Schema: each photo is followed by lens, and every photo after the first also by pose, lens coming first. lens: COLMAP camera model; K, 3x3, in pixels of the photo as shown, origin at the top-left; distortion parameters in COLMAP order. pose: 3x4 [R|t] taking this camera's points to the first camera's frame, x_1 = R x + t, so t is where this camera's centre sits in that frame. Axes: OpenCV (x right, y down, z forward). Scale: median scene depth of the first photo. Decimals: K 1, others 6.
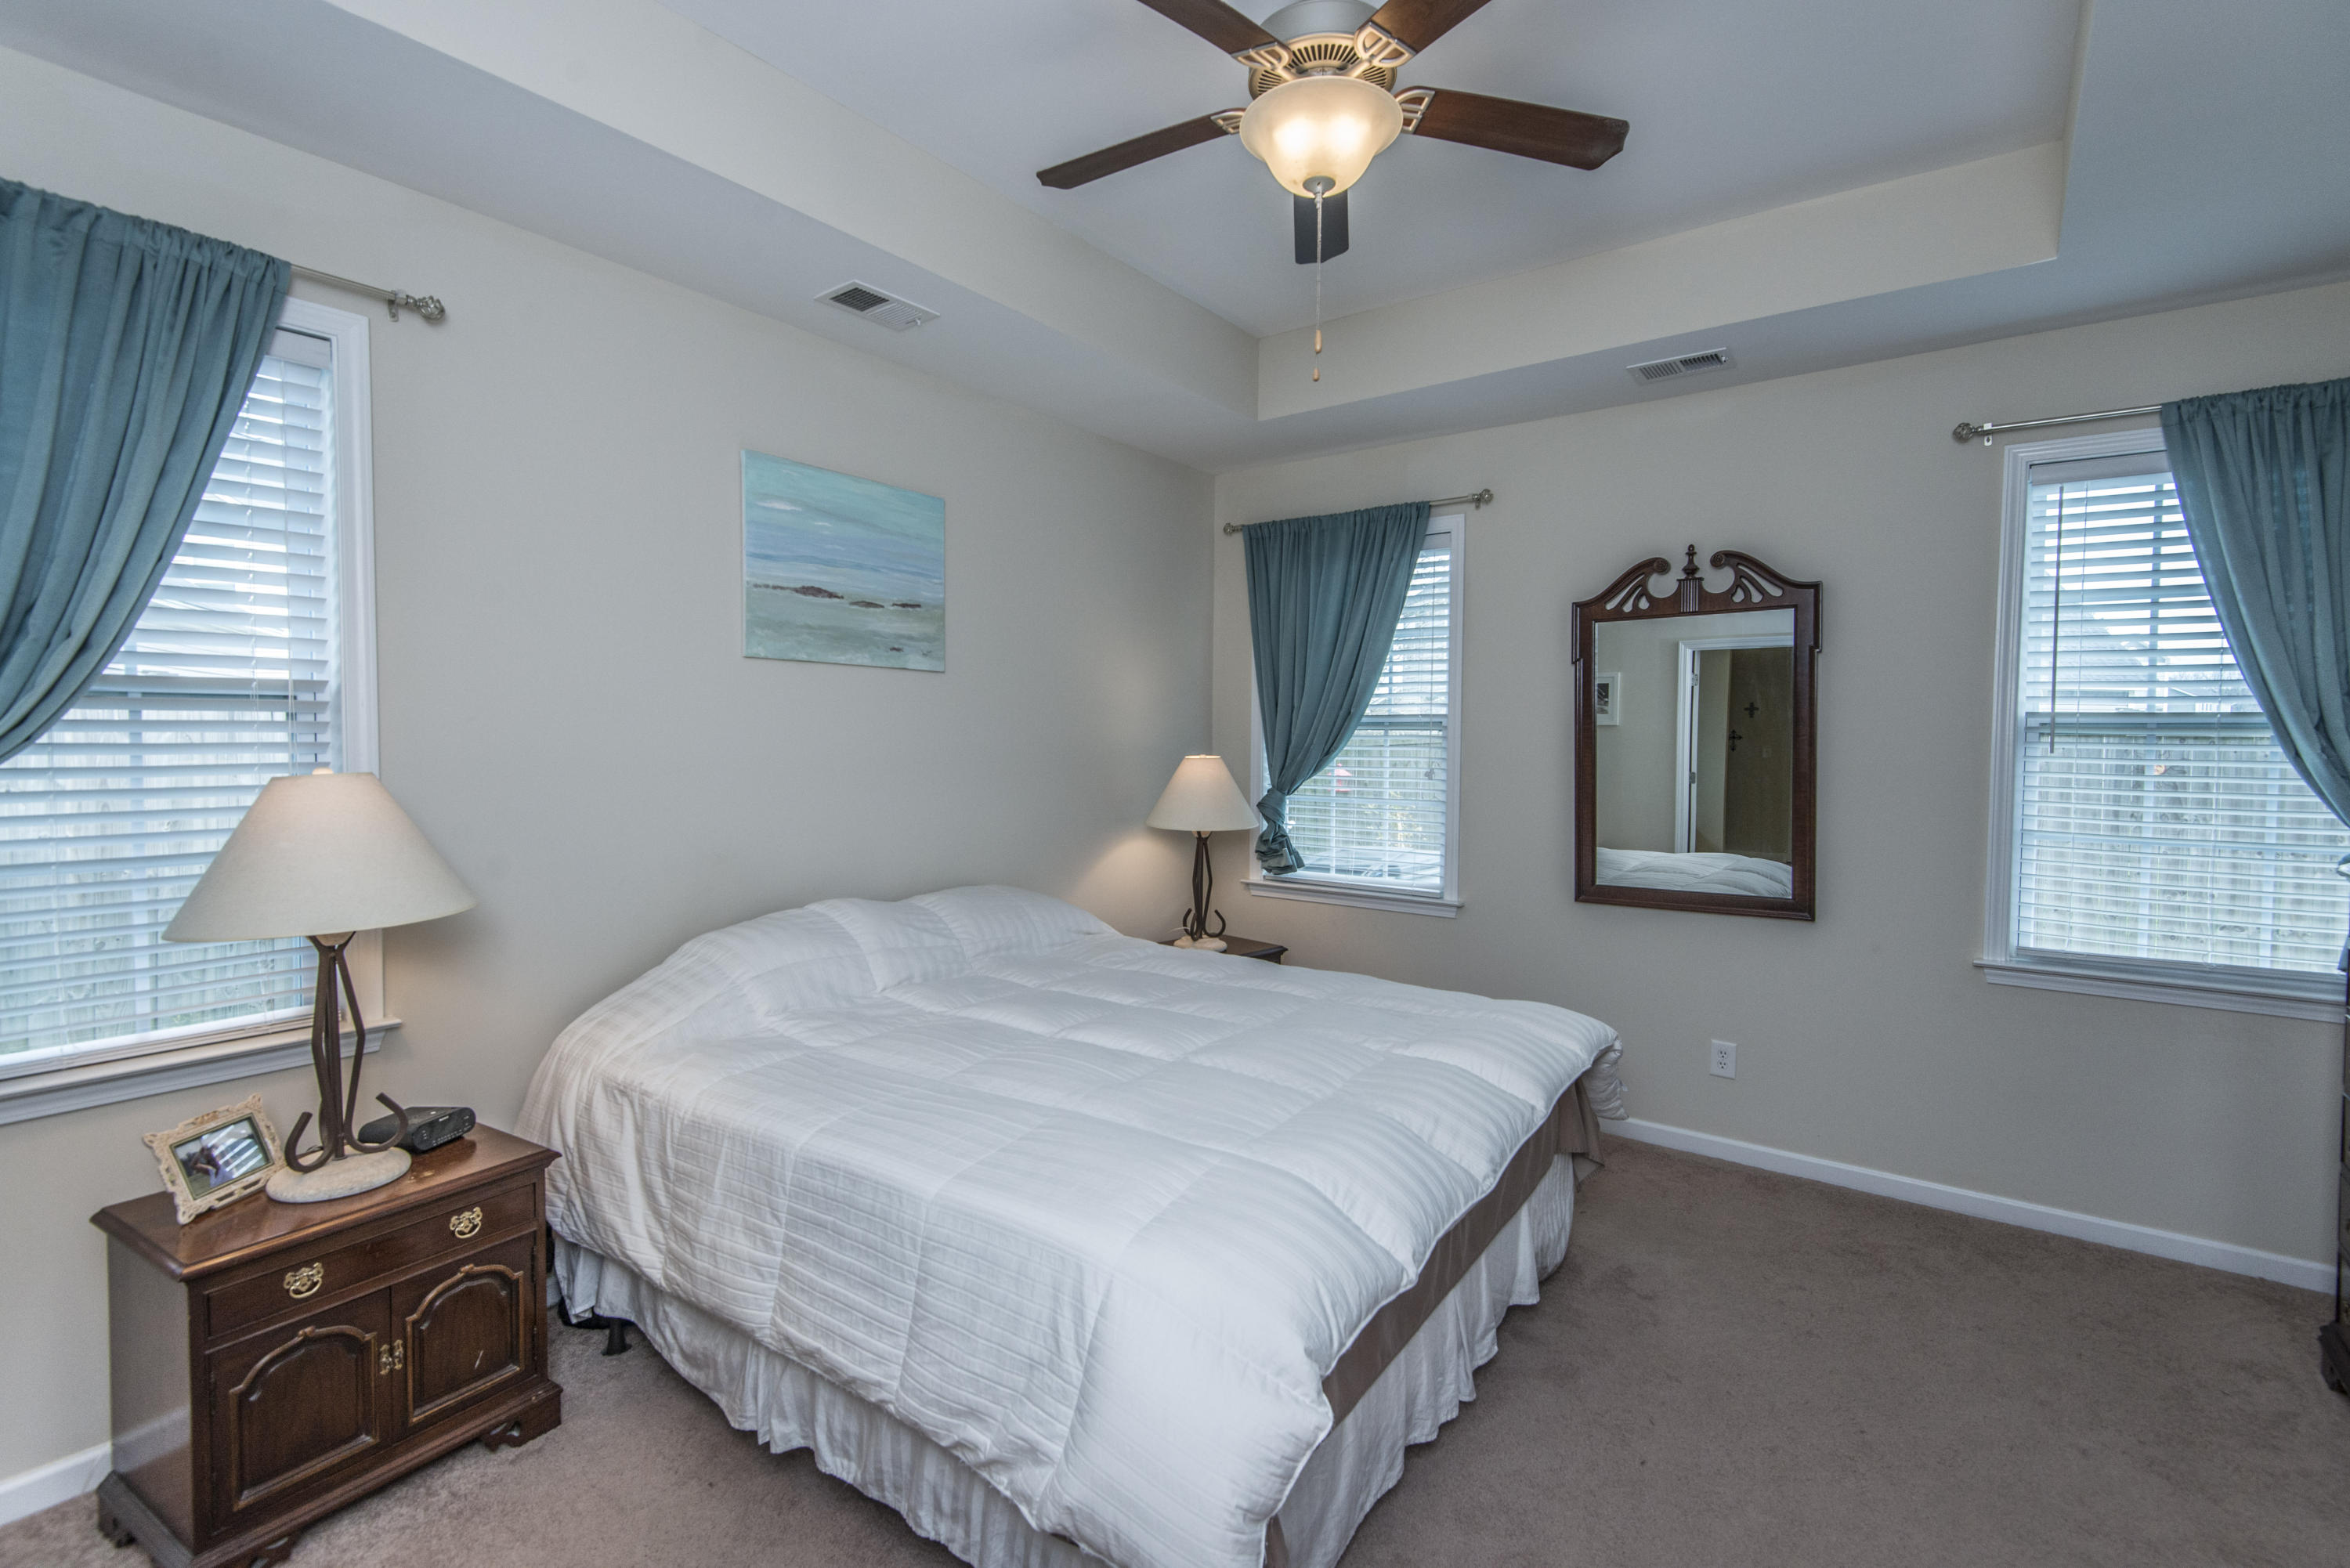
lens RADIAL K [[1076.9, 0, 1174.1], [0, 1076.9, 774.7], [0, 0, 1]] dist [0.033204, -0.015841]
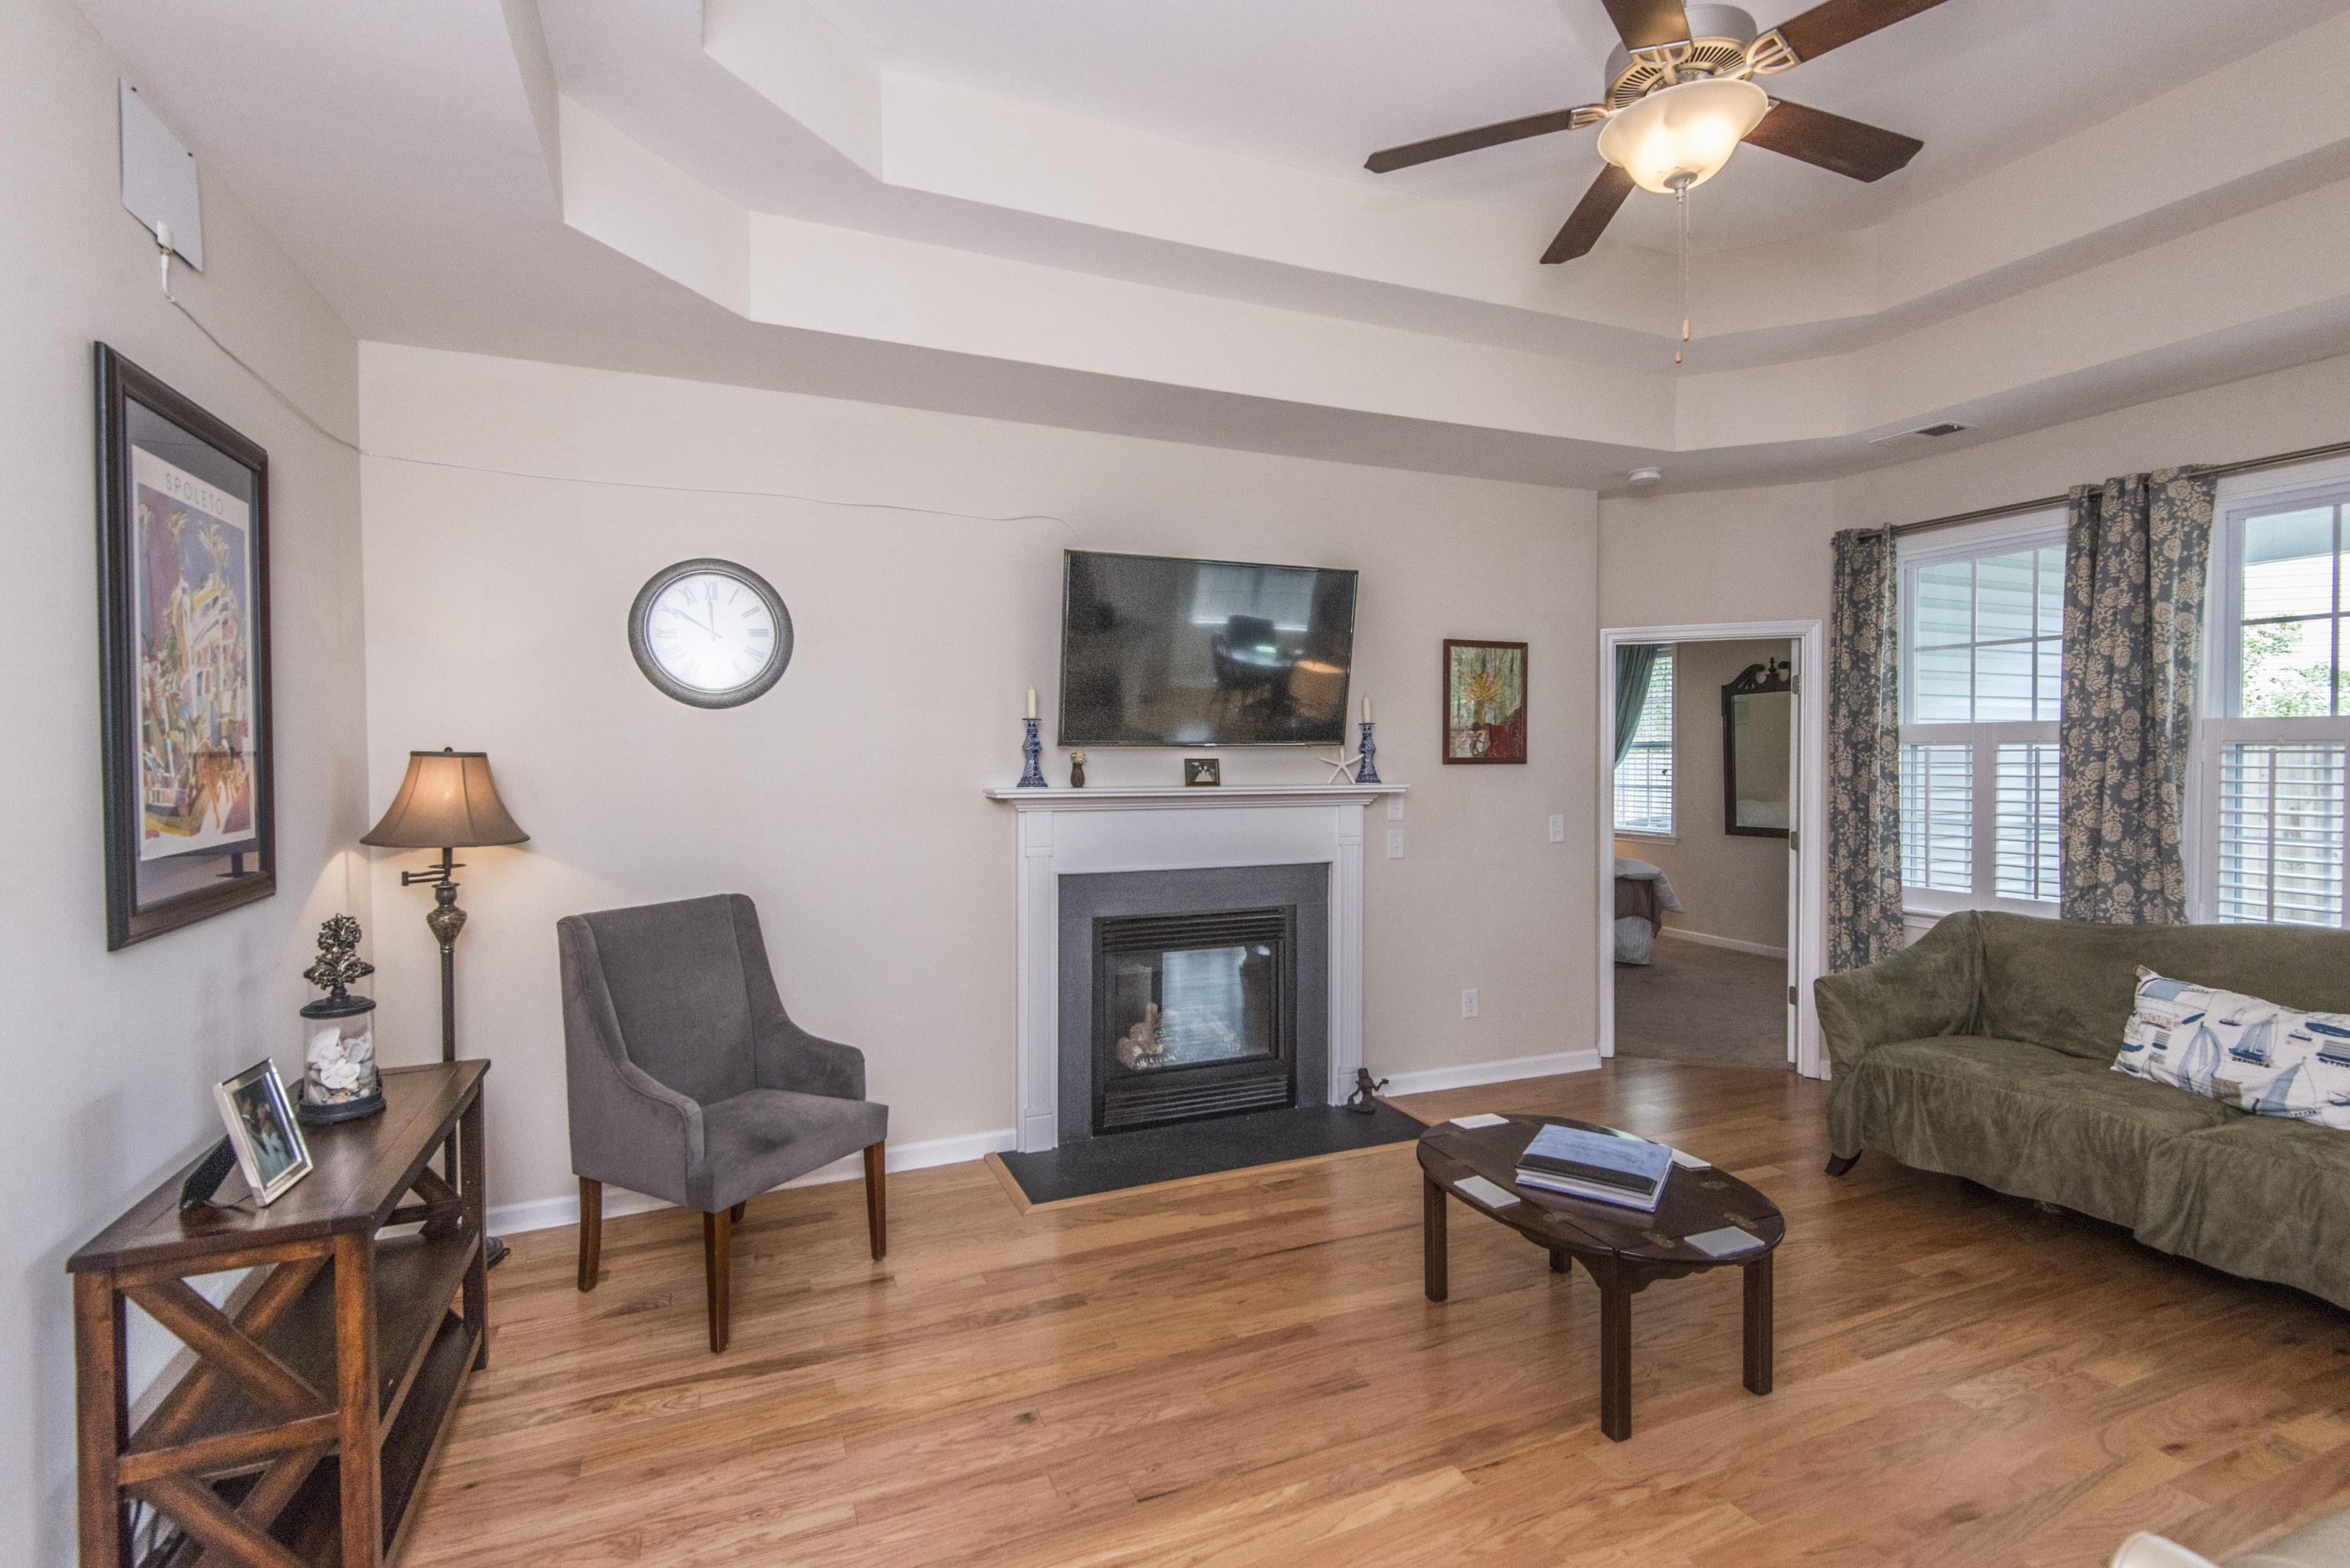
lens RADIAL K [[1076.9, 0, 1169.6], [0, 1076.9, 776.1], [0, 0, 1]] dist [0.033204, -0.015841]
pose [[0.861223, 0.002511, -0.508220, 0.649423], [-0.009261, 0.999899, -0.010753, 0.051645], [0.508142, 0.013968, 0.861160, -1.601812]]
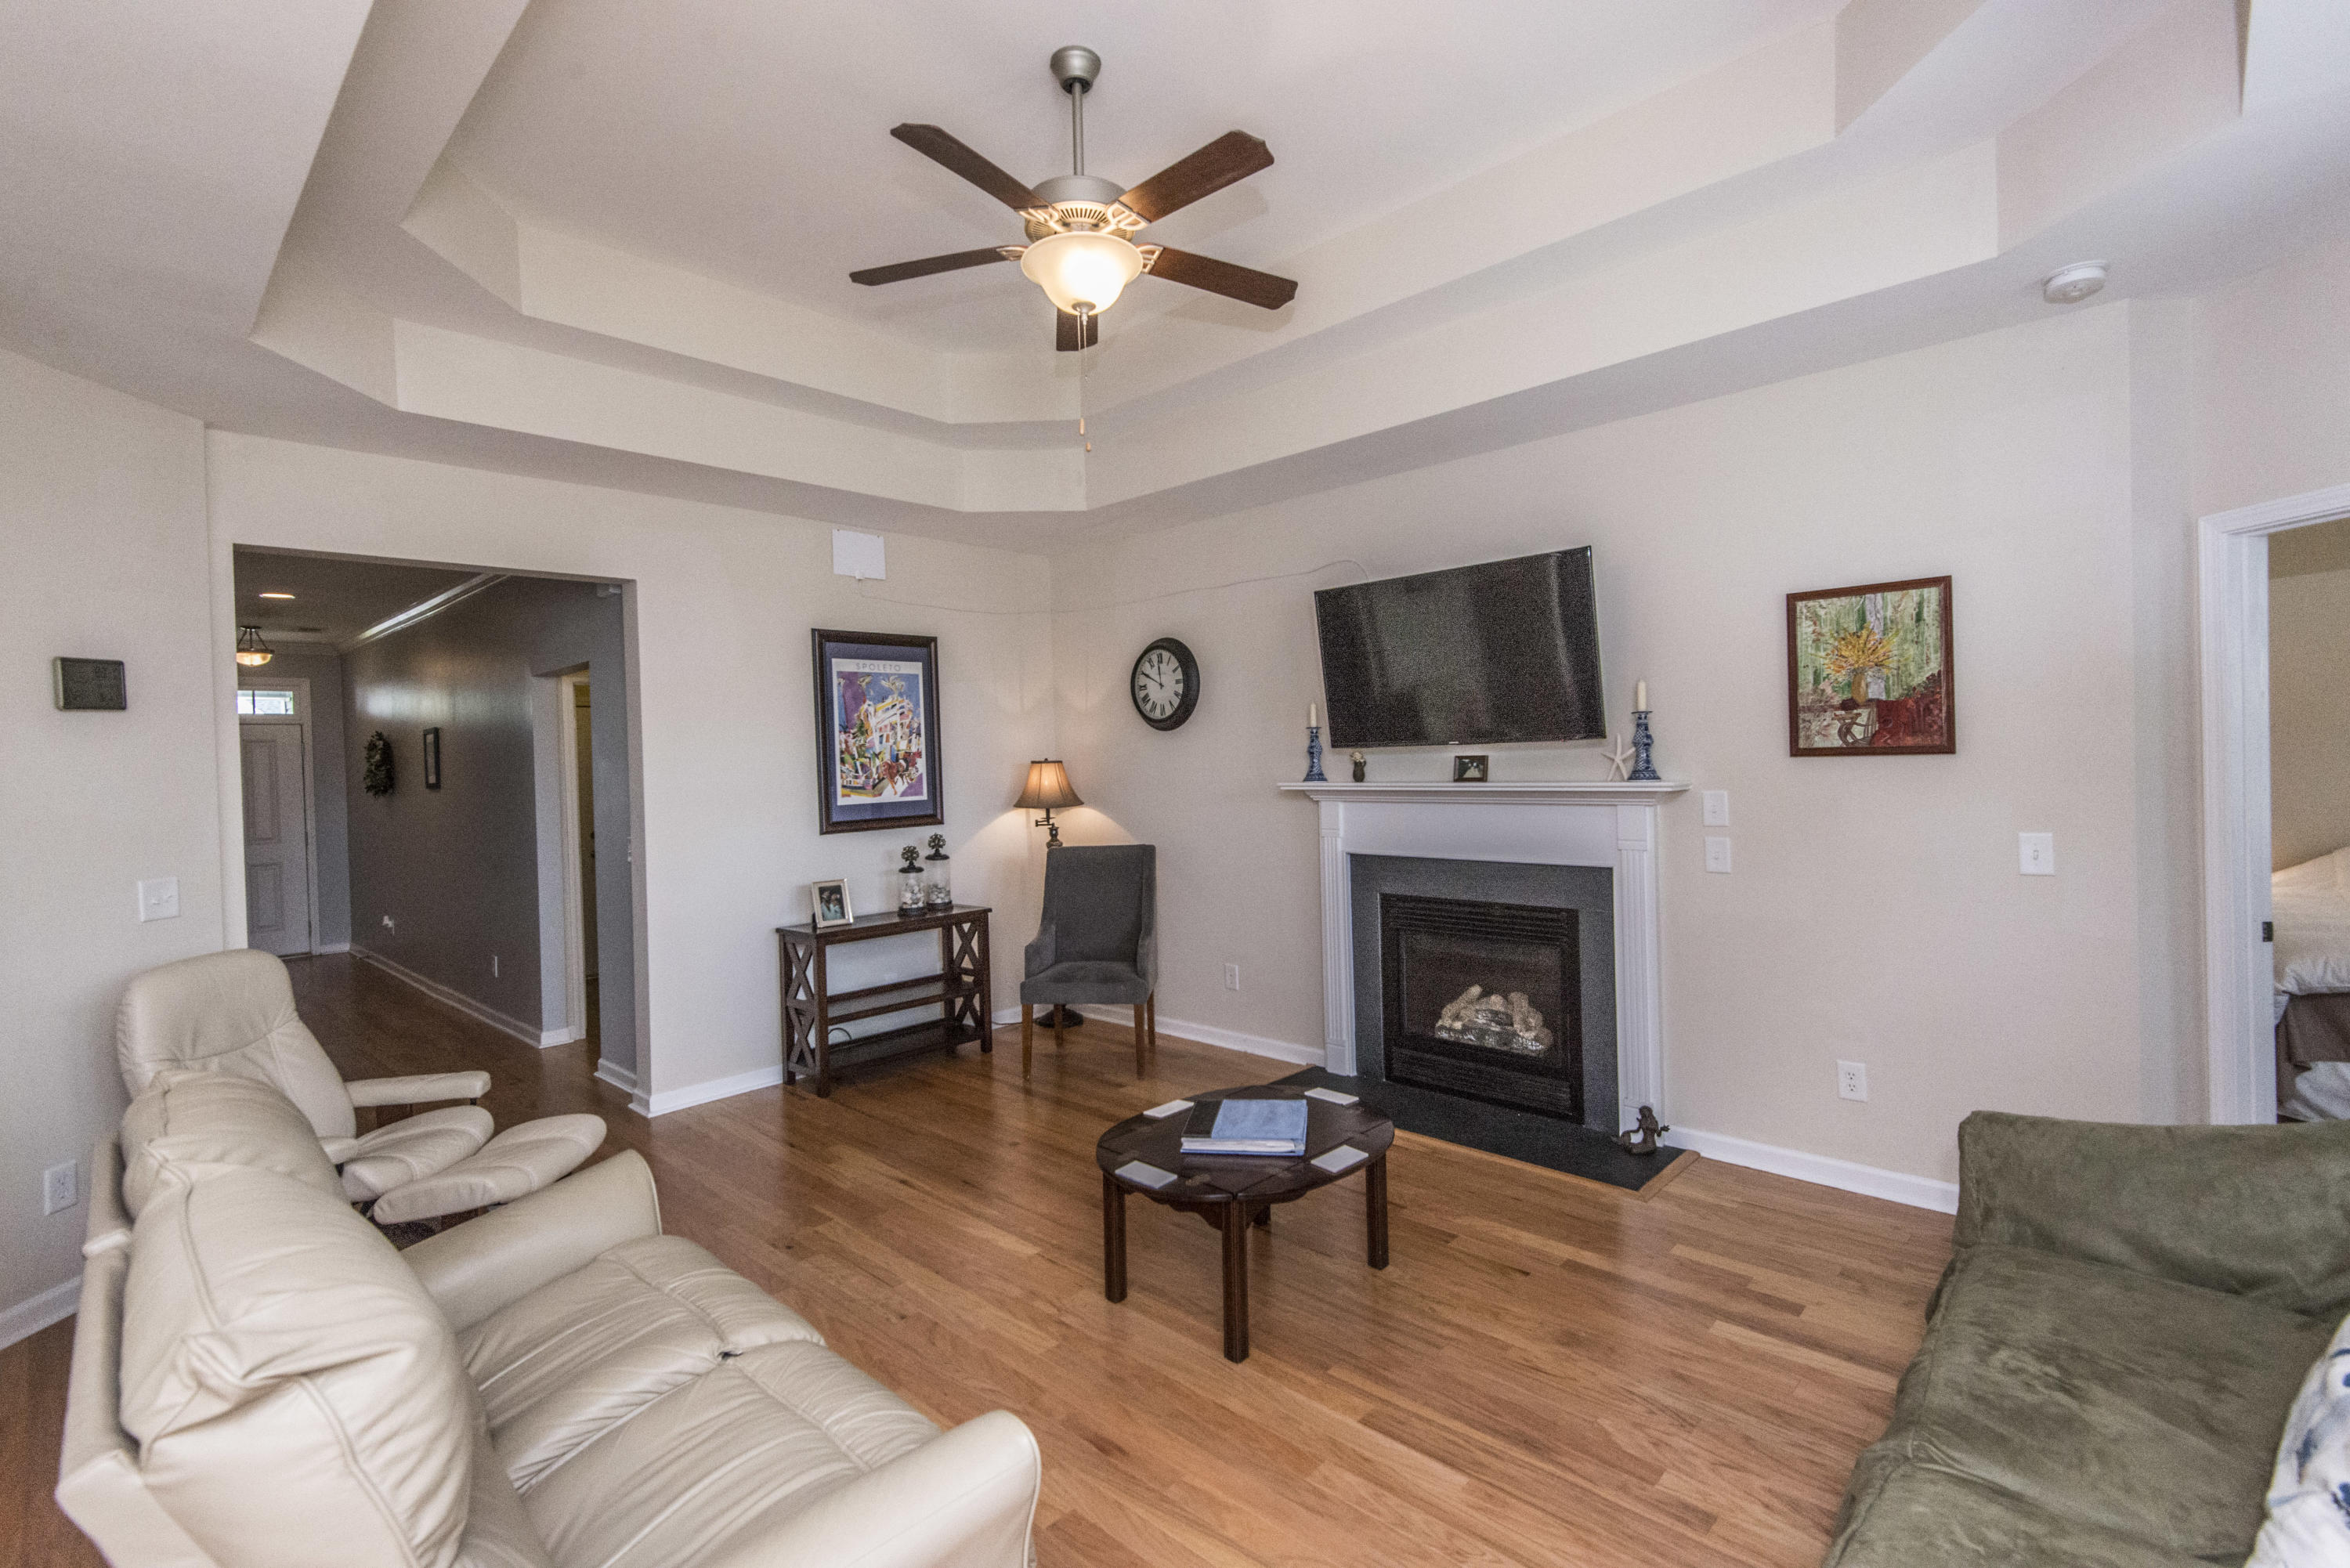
lens RADIAL K [[1076.9, 0, 1163.7], [0, 1076.9, 777.8], [0, 0, 1]] dist [0.033204, -0.015841]
pose [[-0.137050, 0.012340, -0.990487, 1.456488], [-0.007481, 0.999881, 0.013492, 0.027768], [0.990536, 0.009258, -0.136941, -0.627246]]
